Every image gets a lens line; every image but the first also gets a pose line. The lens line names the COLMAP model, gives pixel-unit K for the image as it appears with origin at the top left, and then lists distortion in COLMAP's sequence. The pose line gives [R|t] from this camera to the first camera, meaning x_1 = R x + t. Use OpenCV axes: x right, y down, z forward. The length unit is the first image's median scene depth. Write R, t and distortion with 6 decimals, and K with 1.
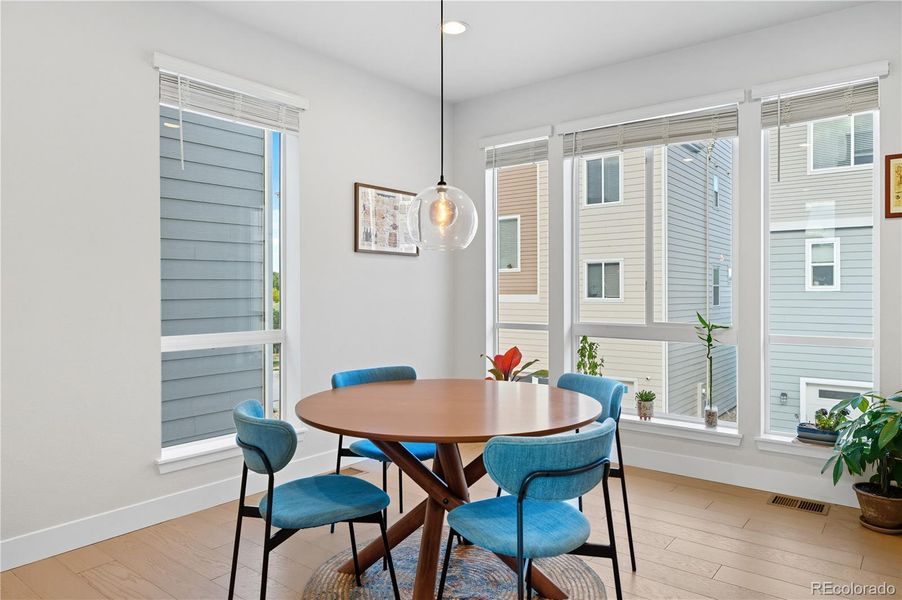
lens RADIAL K [[601.8, 0, 449.4], [0, 601.8, 292.1], [0, 0, 1]] dist [0.003254, -0.002095]
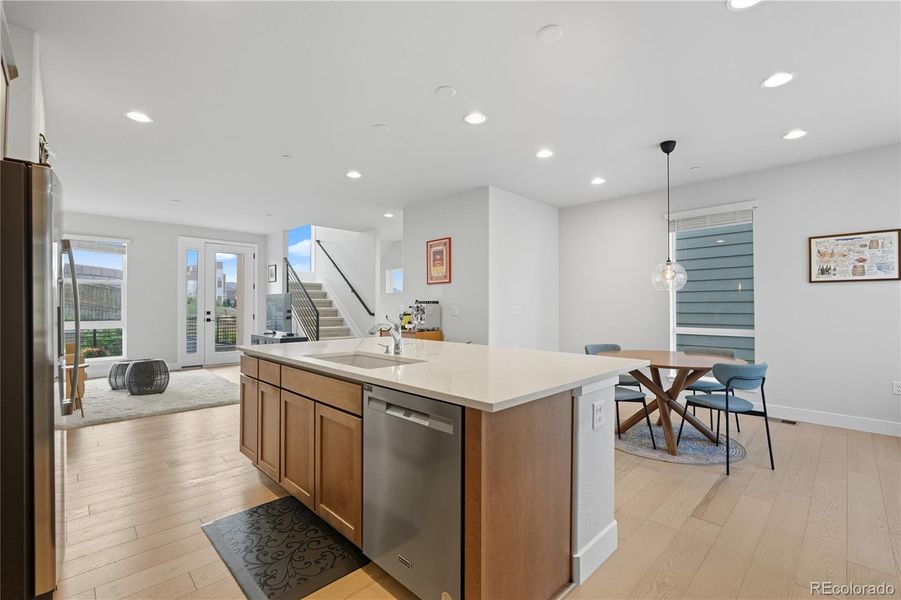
lens RADIAL K [[402.1, 0, 452.4], [0, 402.1, 300.2], [0, 0, 1]] dist [0.000406, -0.000629]
pose [[-0.131537, -0.014067, -0.991212, 1.142547], [-0.002168, 0.999901, -0.013902, -0.008489], [0.991309, 0.000320, -0.131554, 0.285391]]
